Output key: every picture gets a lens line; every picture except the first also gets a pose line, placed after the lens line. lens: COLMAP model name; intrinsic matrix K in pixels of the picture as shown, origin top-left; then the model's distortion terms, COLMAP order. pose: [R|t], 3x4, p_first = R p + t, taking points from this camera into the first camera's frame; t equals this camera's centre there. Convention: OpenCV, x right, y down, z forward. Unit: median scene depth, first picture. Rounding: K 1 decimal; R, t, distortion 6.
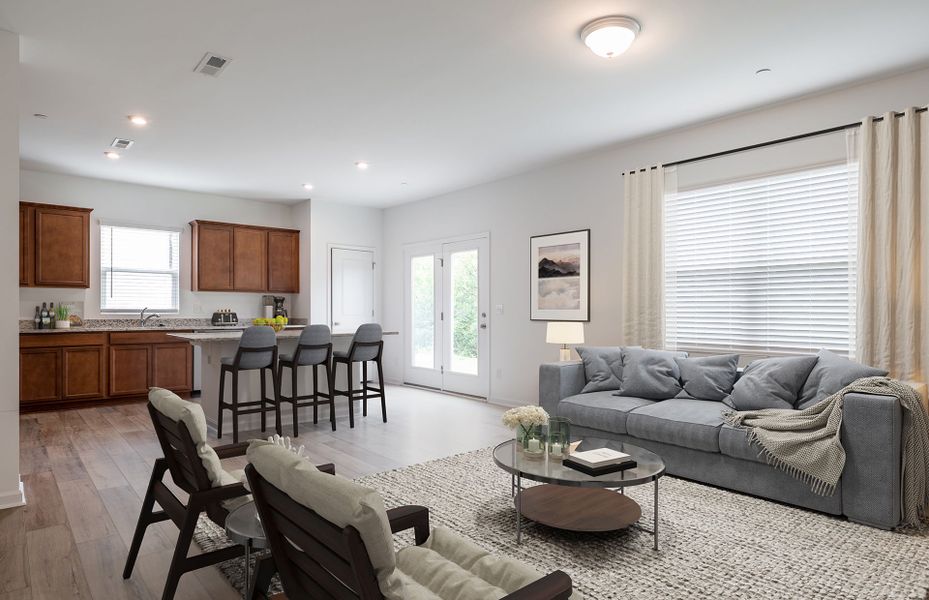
lens RADIAL K [[532.1, 0, 460.3], [0, 532.1, 305.0], [0, 0, 1]] dist [-0.015744, -0.000220]
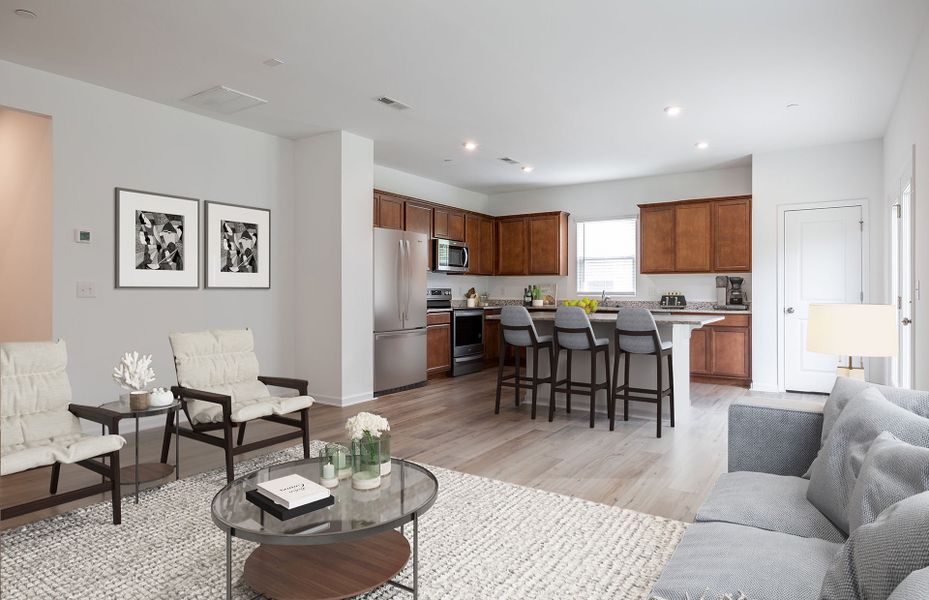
lens RADIAL K [[532.1, 0, 464.9], [0, 532.1, 293.4], [0, 0, 1]] dist [-0.015744, -0.000220]
pose [[0.264563, 0.001106, -0.964368, 0.400135], [0.004603, 0.999987, 0.002410, 0.007280], [0.964357, -0.005077, 0.264554, 0.399118]]
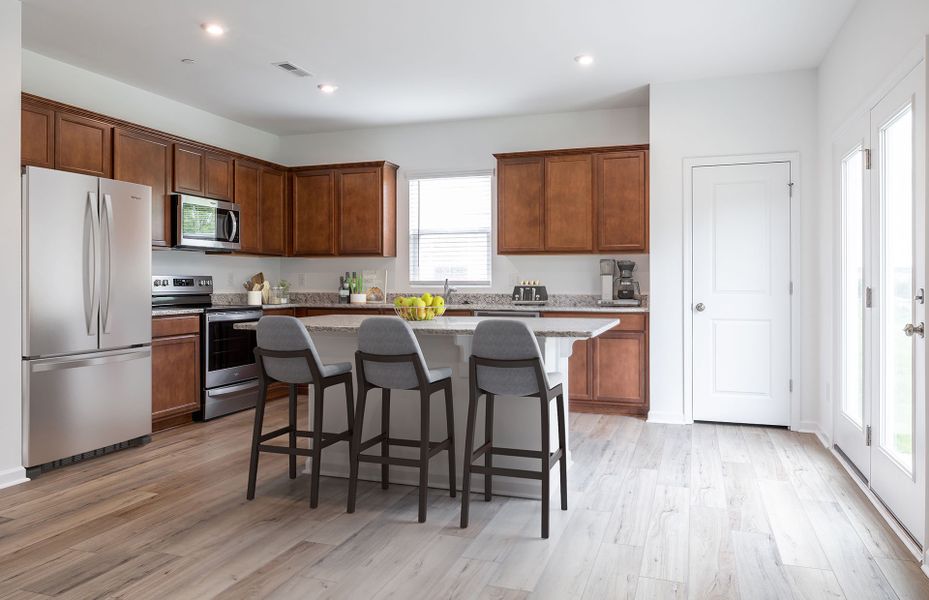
lens RADIAL K [[648.4, 0, 465.4], [0, 648.4, 285.7], [0, 0, 1]] dist [-0.020911, -0.005199]
pose [[0.504773, 0.003887, -0.863243, 0.222973], [0.005848, 0.999952, 0.007922, 0.007178], [0.863232, -0.009047, 0.504726, 0.525435]]
